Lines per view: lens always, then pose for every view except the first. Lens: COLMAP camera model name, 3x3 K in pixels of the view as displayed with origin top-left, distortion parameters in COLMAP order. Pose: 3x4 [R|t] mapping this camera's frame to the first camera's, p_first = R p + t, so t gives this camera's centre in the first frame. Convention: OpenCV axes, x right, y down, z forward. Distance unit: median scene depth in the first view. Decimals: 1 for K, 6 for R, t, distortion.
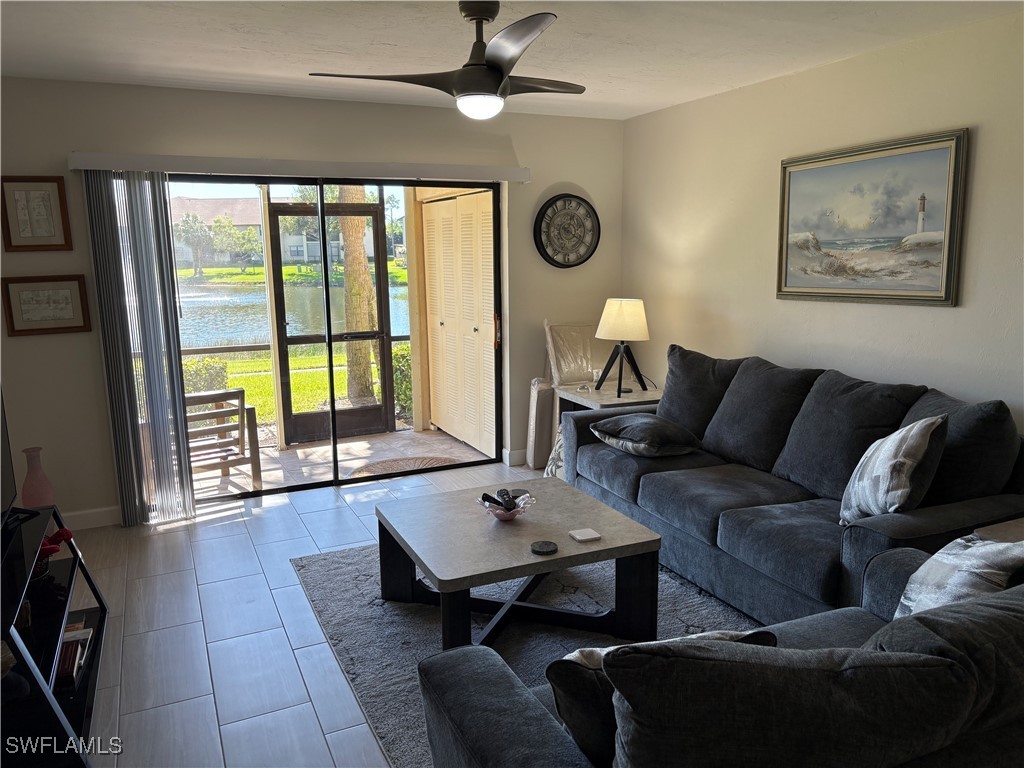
lens RADIAL K [[767.9, 0, 512.4], [0, 767.9, 384.3], [0, 0, 1]] dist [0.008493, -0.023295]
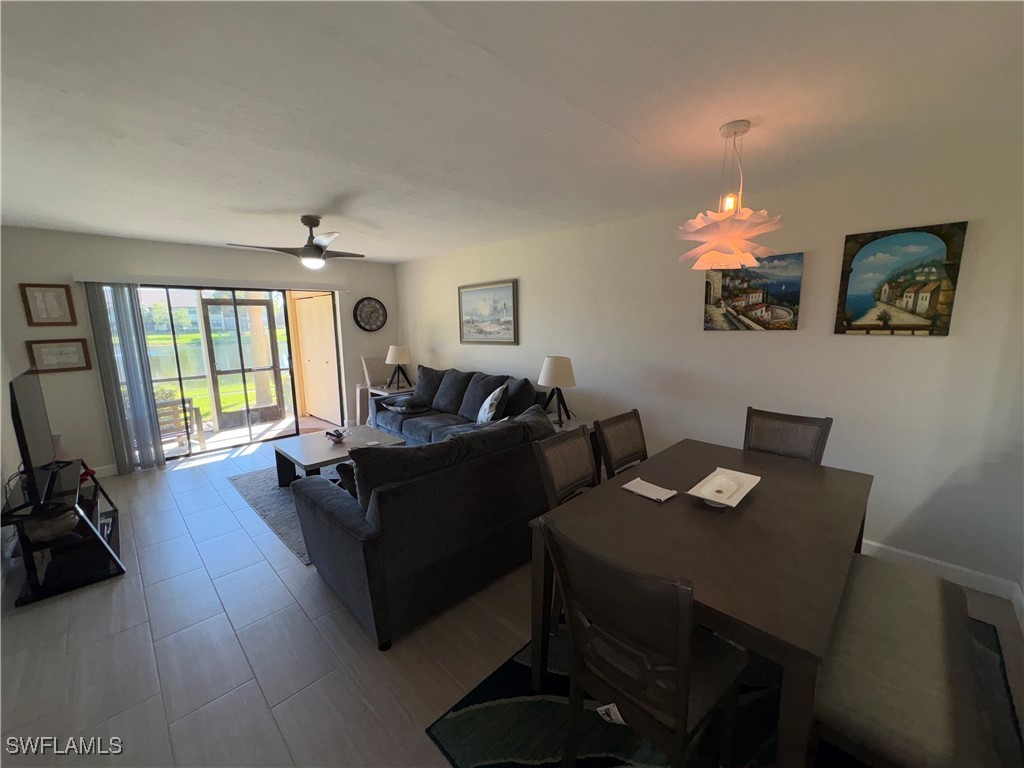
lens RADIAL K [[409.9, 0, 518.3], [0, 409.9, 385.4], [0, 0, 1]] dist [-0.009277, 0.000075]
pose [[0.934968, -0.054754, 0.350482, 0.060522], [0.061727, 0.998055, -0.008746, 0.041482], [-0.349321, 0.029811, 0.936529, -0.263759]]
